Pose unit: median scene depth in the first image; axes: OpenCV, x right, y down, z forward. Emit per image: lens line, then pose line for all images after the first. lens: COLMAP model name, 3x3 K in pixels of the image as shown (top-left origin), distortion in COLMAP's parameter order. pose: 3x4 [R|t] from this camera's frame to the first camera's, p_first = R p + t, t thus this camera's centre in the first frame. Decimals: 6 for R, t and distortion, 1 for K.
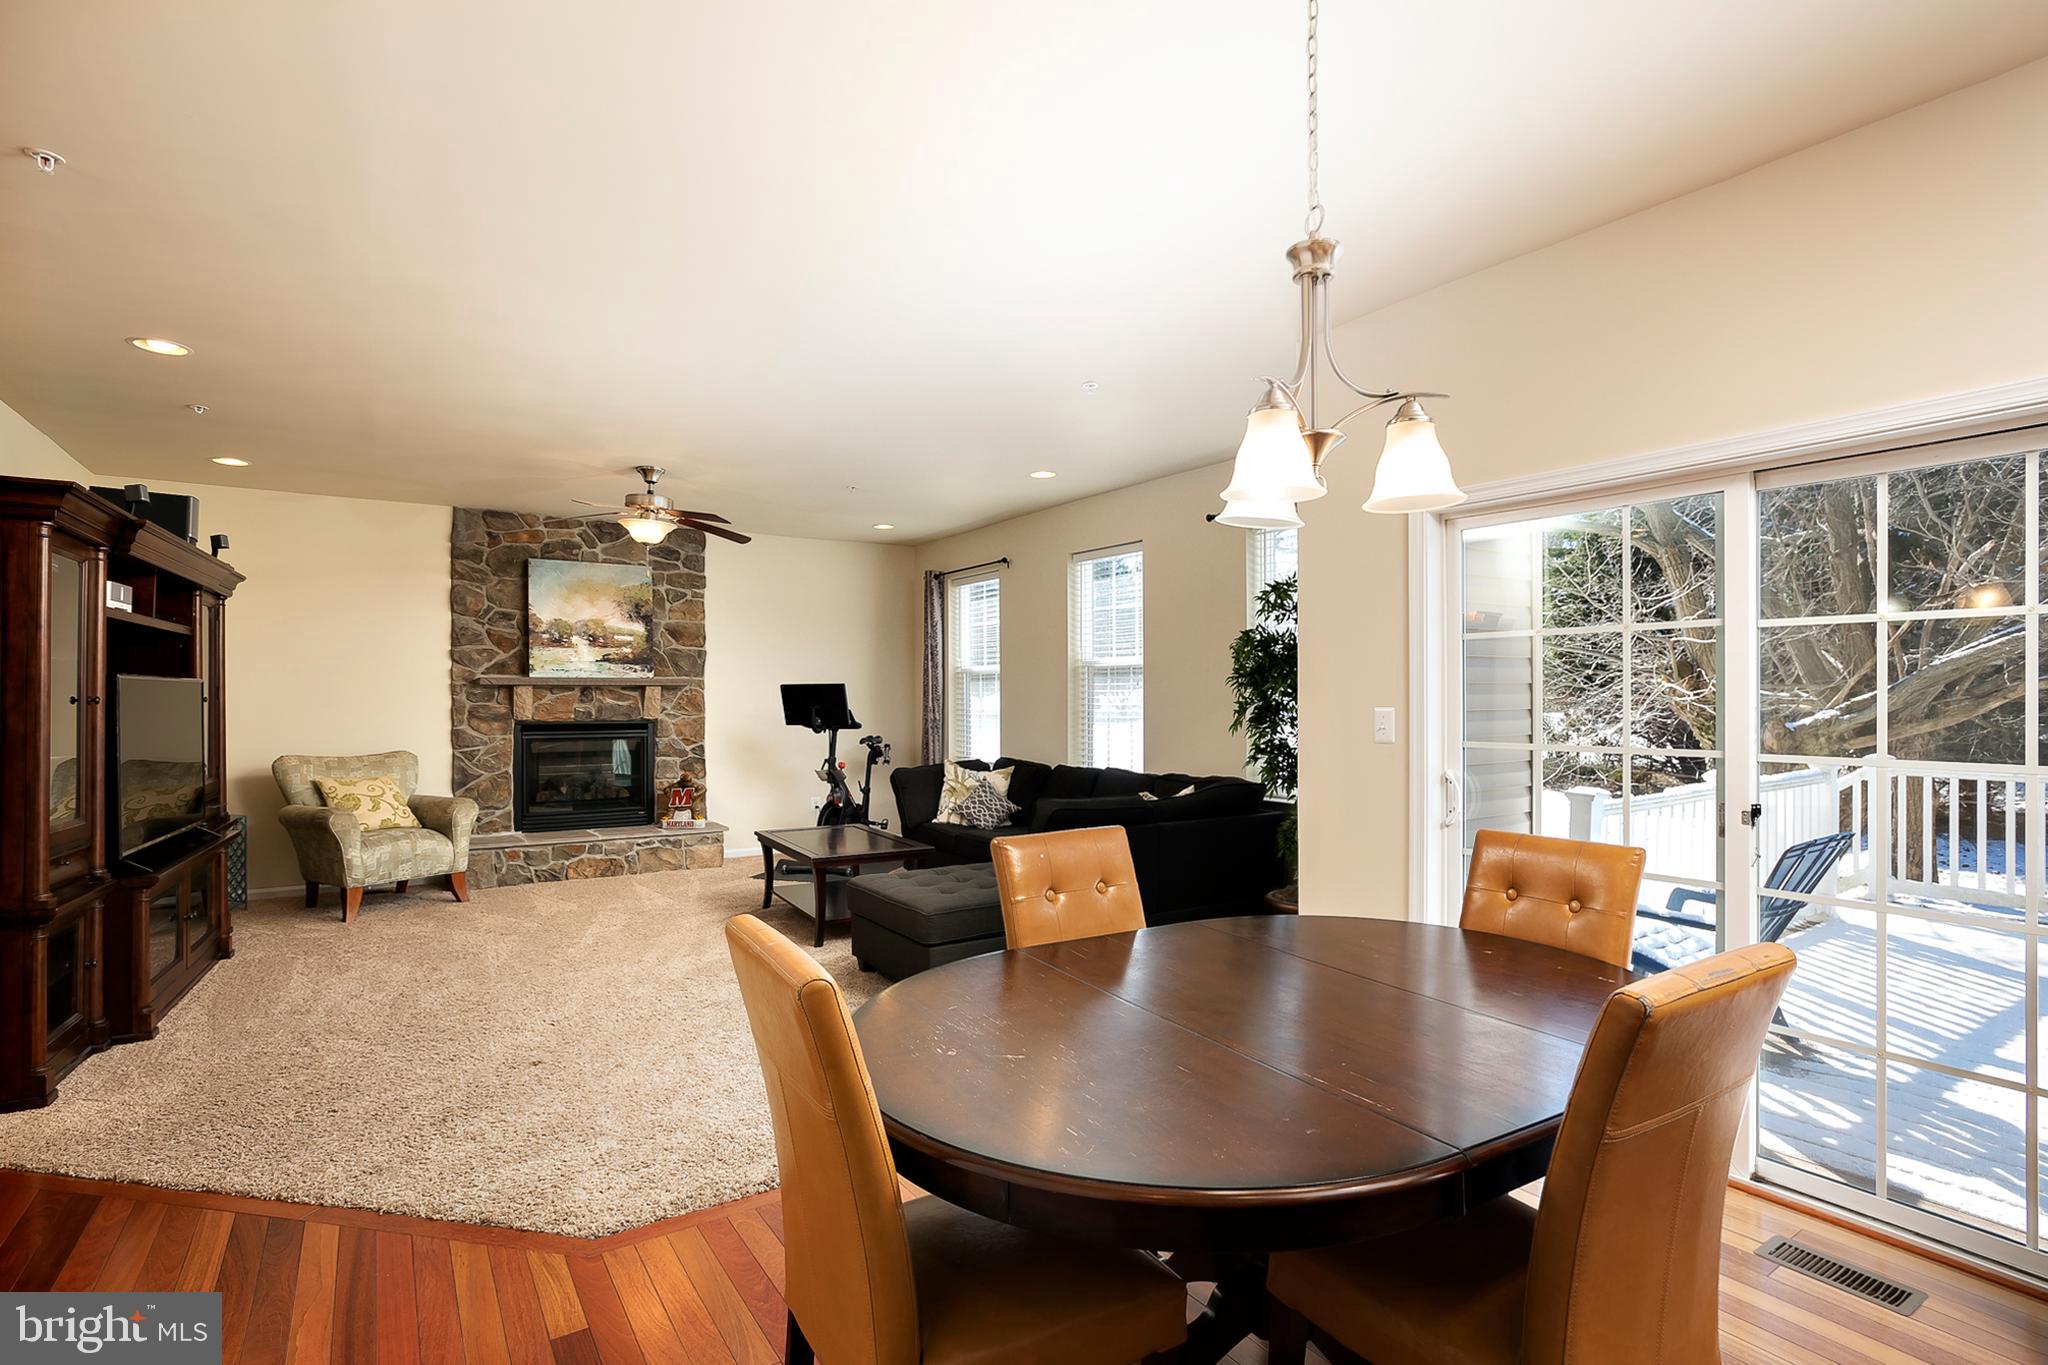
lens RADIAL K [[992.8, 0, 1019.6], [0, 992.8, 684.7], [0, 0, 1]] dist [-0.019509, 0.000179]
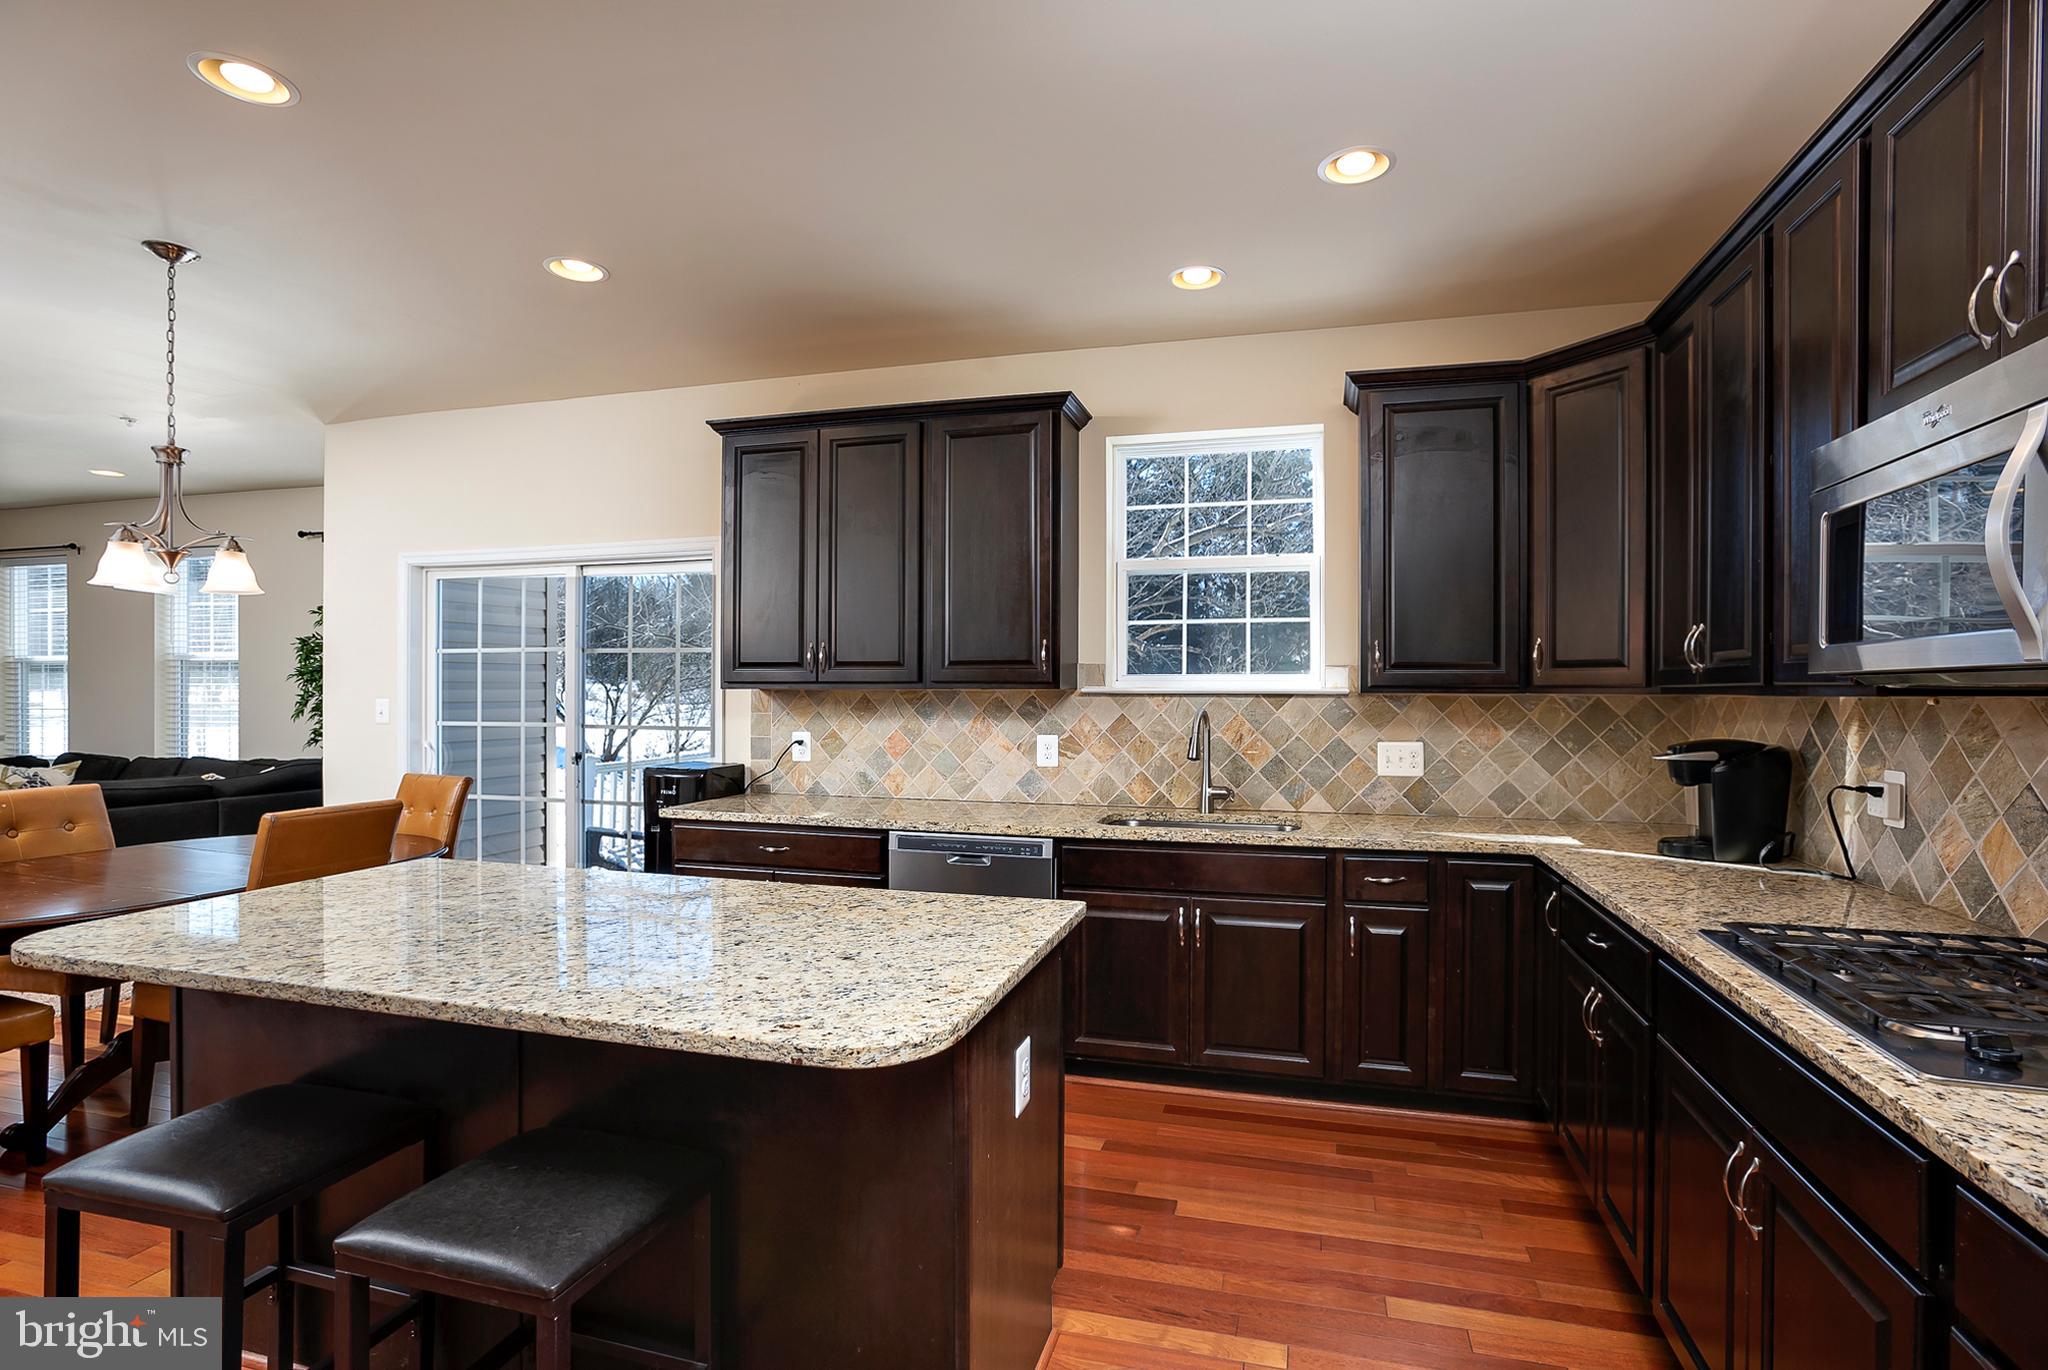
lens RADIAL K [[992.8, 0, 1028.5], [0, 992.8, 690.3], [0, 0, 1]] dist [-0.019509, 0.000179]
pose [[0.757597, 0.001709, 0.652721, 0.074449], [-0.010585, 0.999897, 0.009667, -0.006079], [-0.652637, -0.014233, 0.757537, -0.329037]]
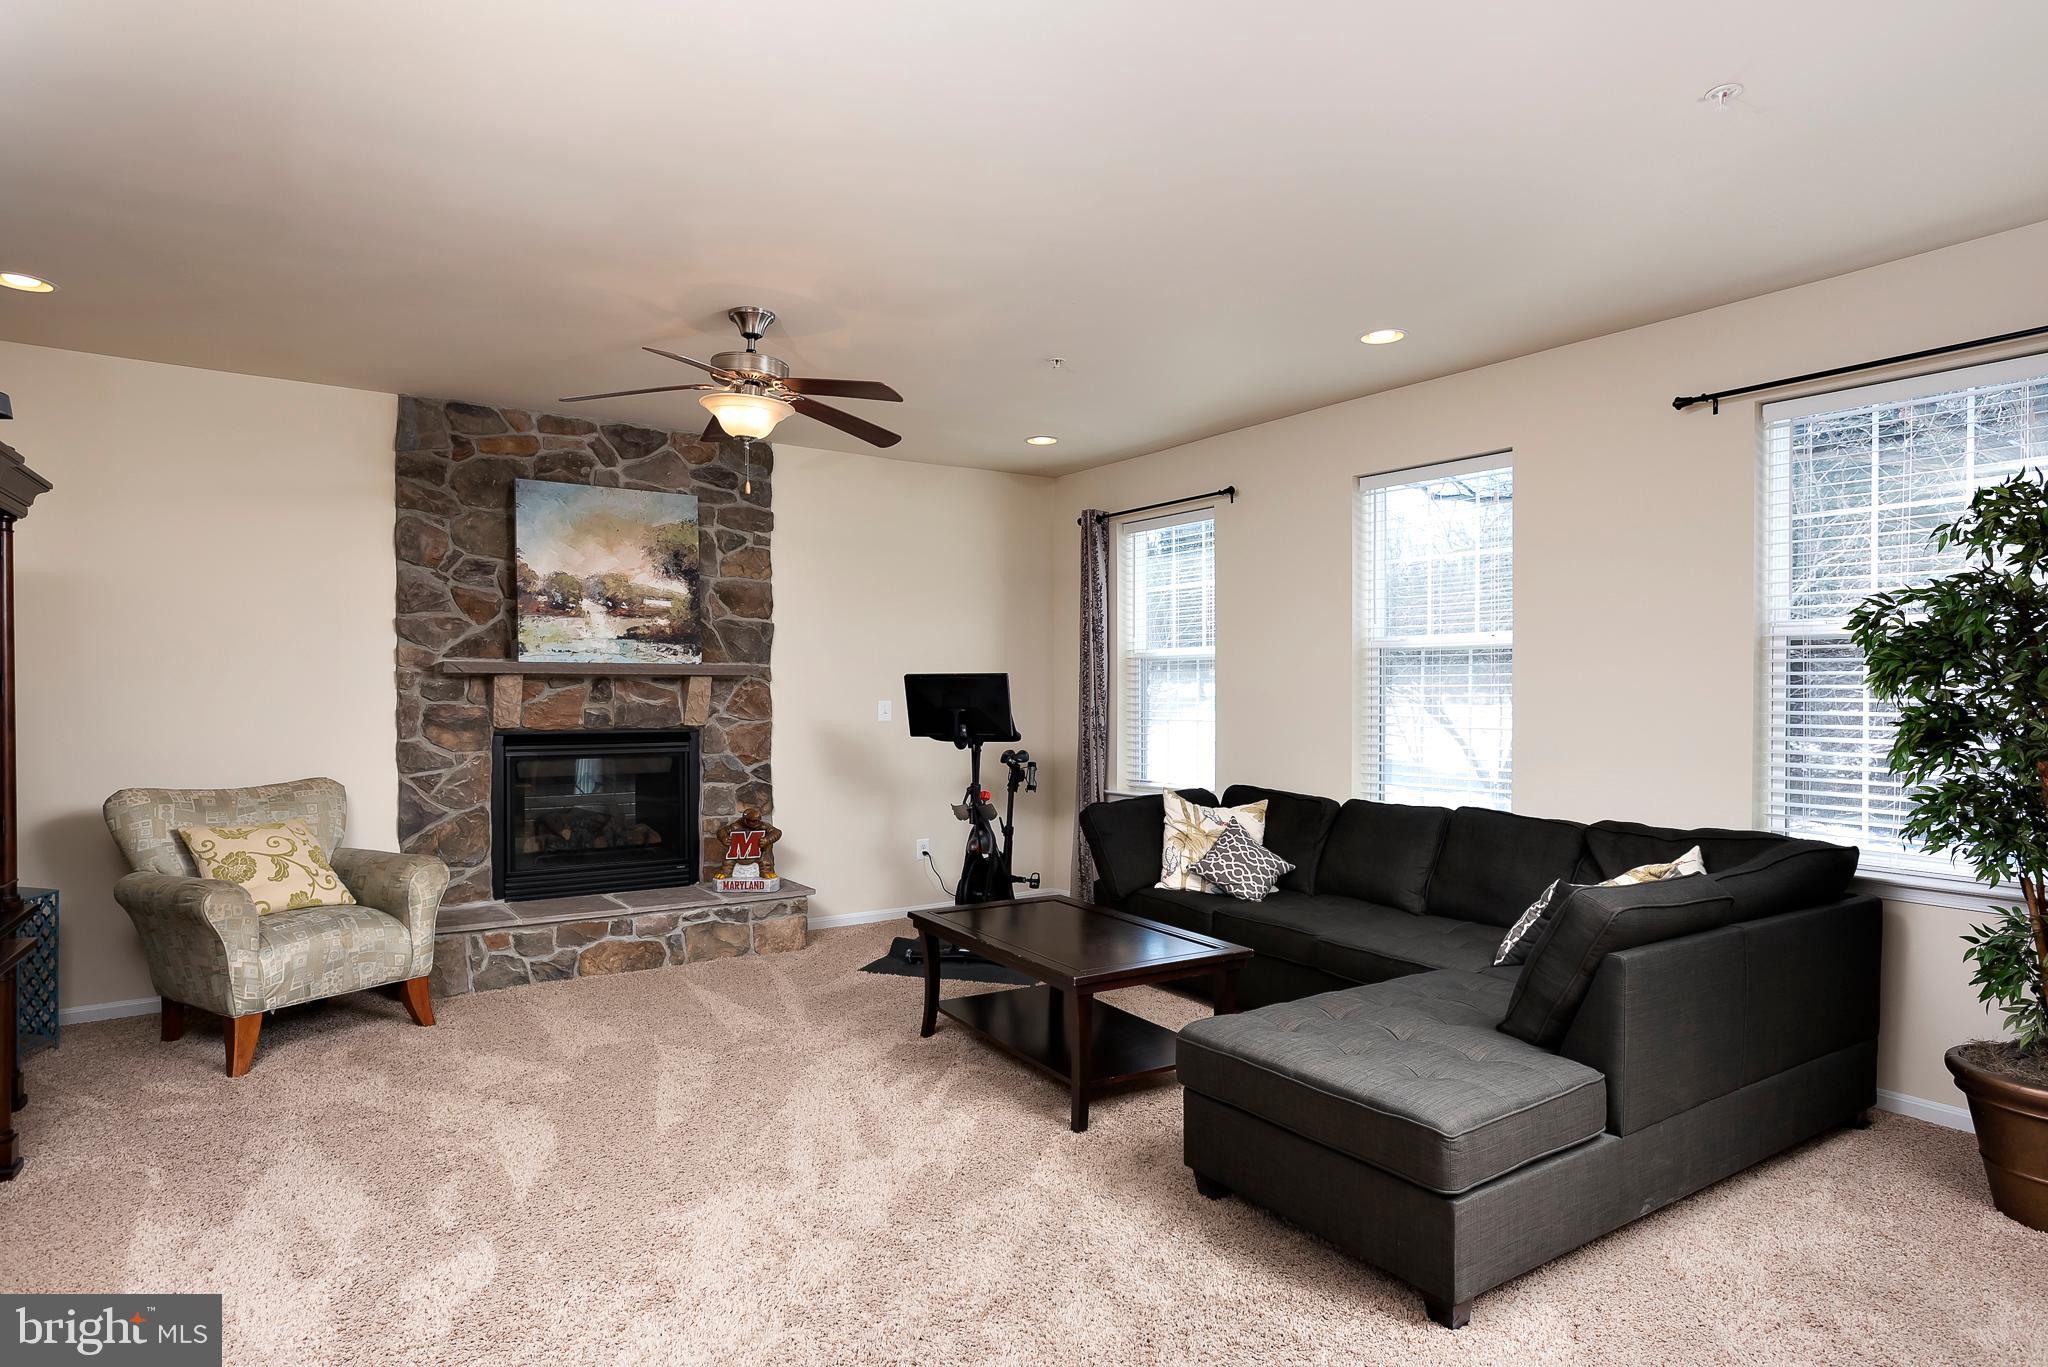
lens RADIAL K [[1146.1, 0, 1023.6], [0, 1146.1, 687.2], [0, 0, 1]] dist [-0.000928, 0.004250]
pose [[0.999844, 0.002795, 0.017466, -0.178387], [-0.002911, 0.999974, 0.006608, 0.003145], [-0.017447, -0.006658, 0.999826, 0.243969]]
